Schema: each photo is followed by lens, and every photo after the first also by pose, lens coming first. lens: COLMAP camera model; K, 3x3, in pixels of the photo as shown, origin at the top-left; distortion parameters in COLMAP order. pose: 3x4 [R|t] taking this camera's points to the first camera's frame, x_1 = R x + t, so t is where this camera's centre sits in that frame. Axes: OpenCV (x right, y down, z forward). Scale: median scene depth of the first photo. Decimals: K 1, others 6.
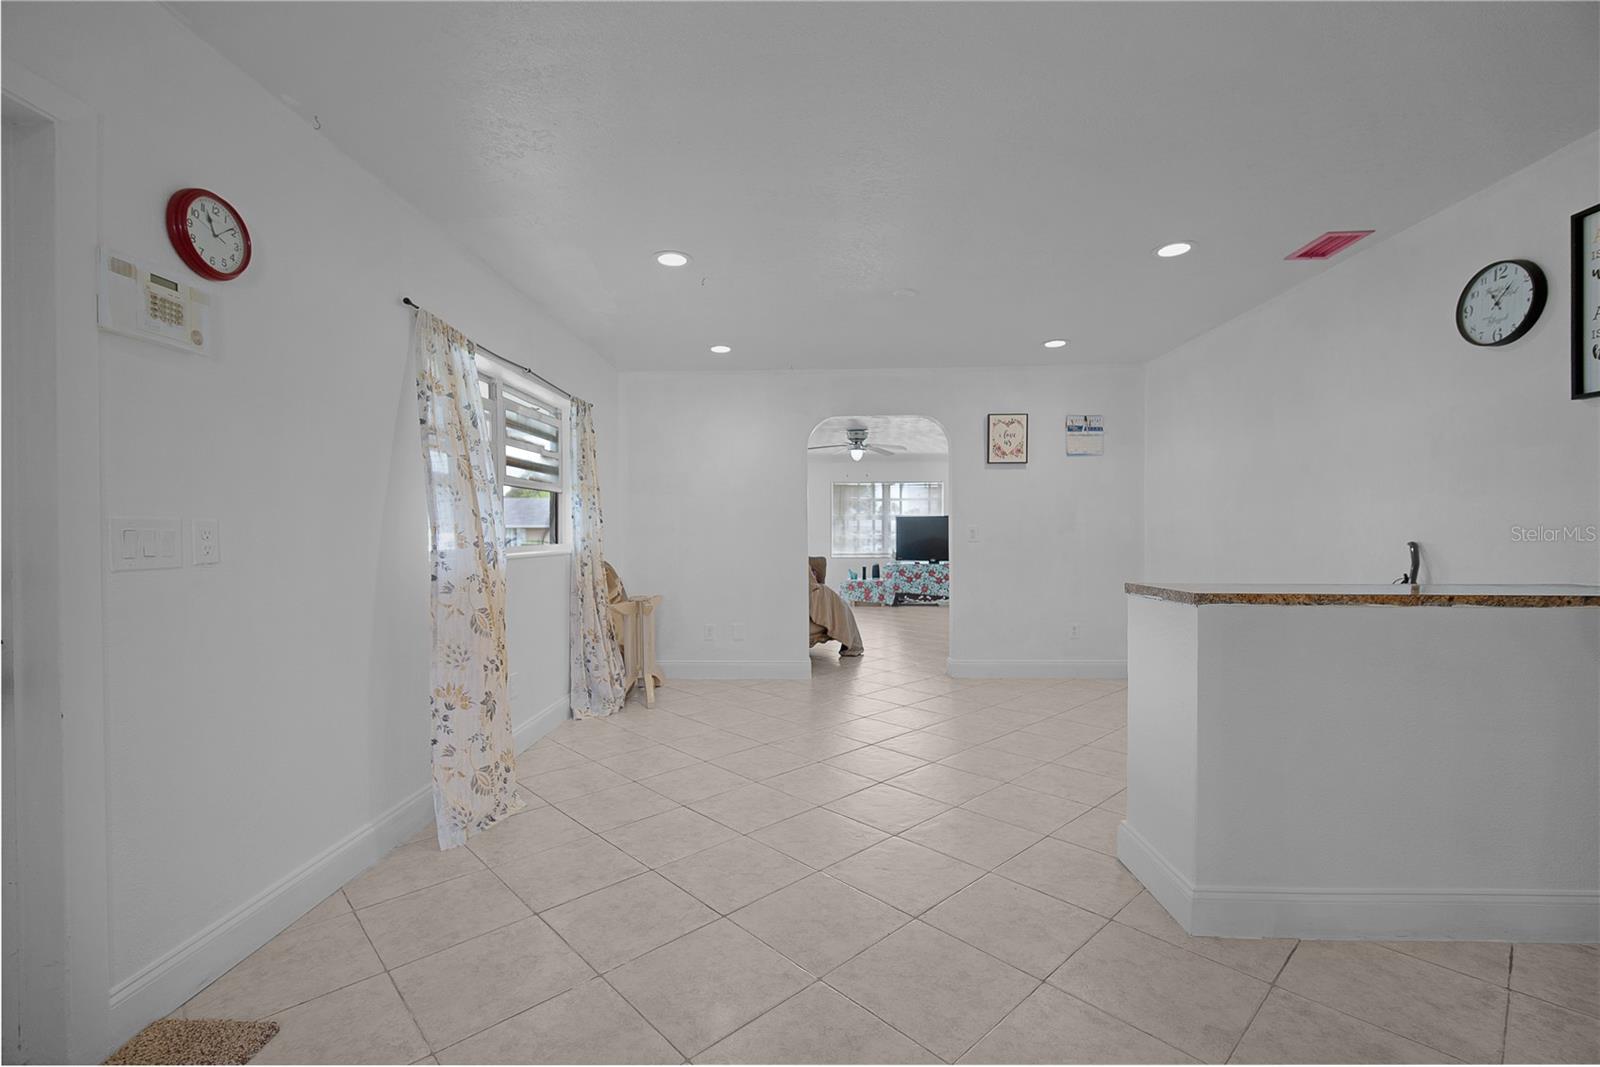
lens RADIAL K [[703.2, 0, 798.2], [0, 703.2, 536.1], [0, 0, 1]] dist [-0.002892, 0.000102]
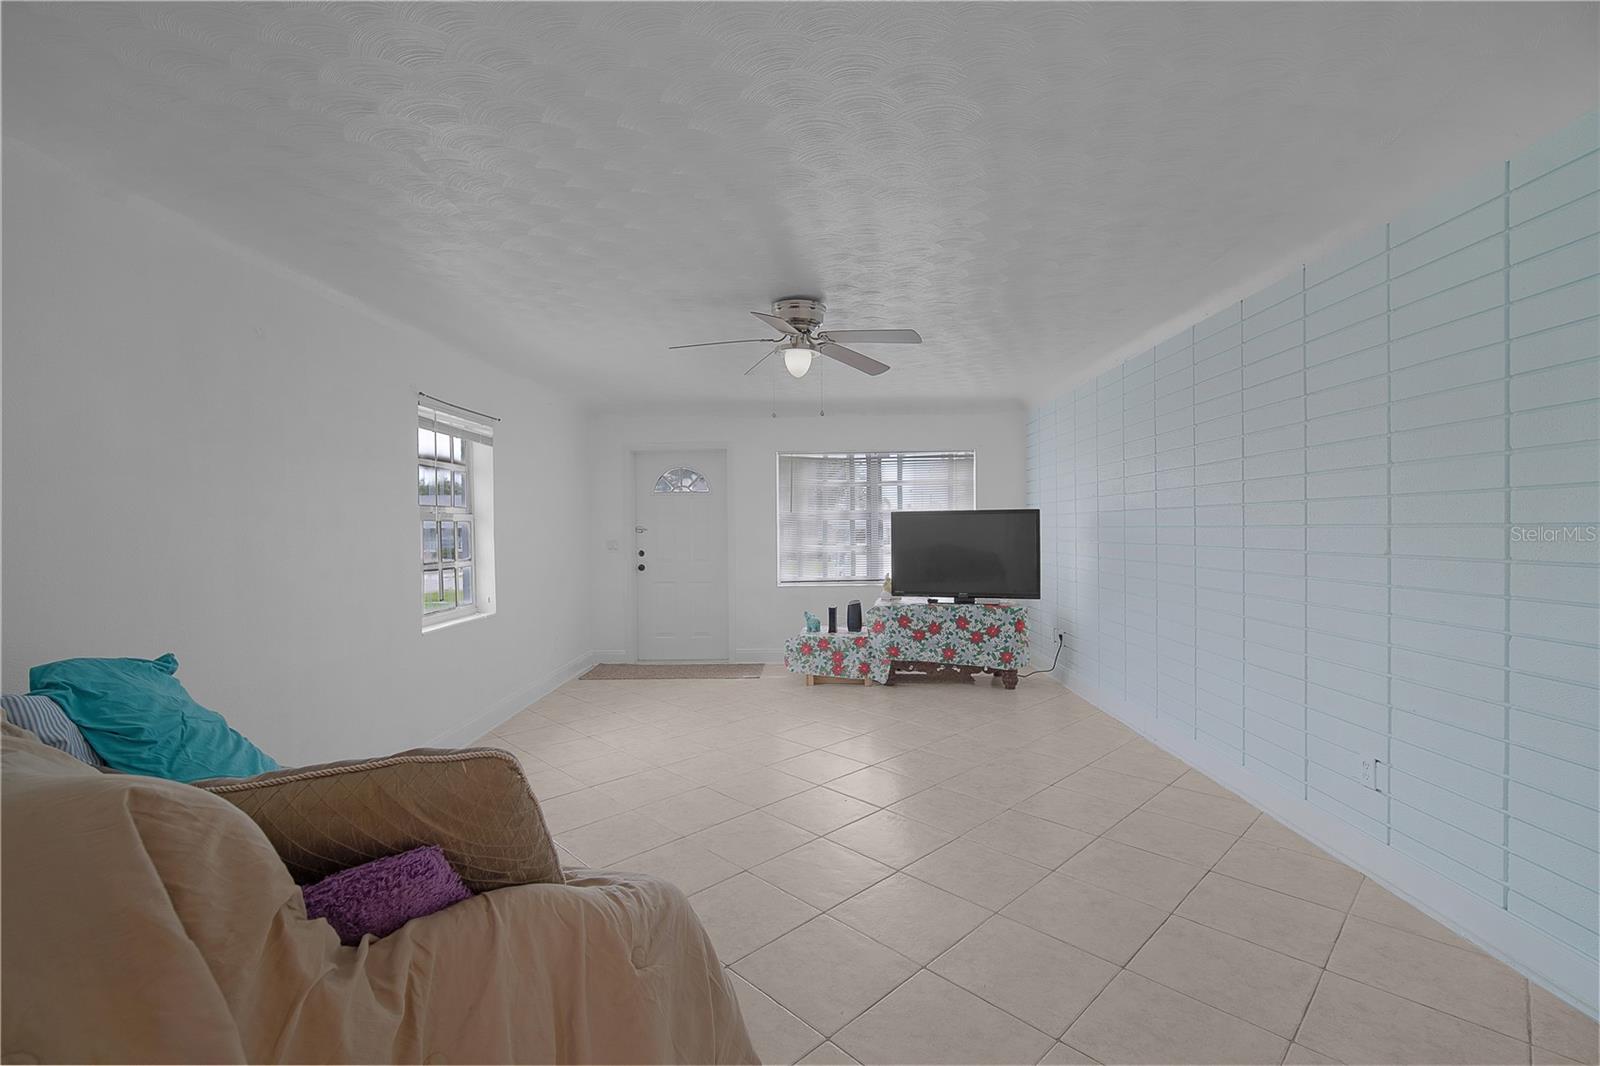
lens RADIAL K [[703.2, 0, 802.2], [0, 703.2, 528.9], [0, 0, 1]] dist [-0.002892, 0.000102]
pose [[0.999867, -0.002593, 0.016124, 0.063581], [0.002670, 0.999985, -0.004770, -0.013661], [-0.016111, 0.004812, 0.999859, 0.477787]]
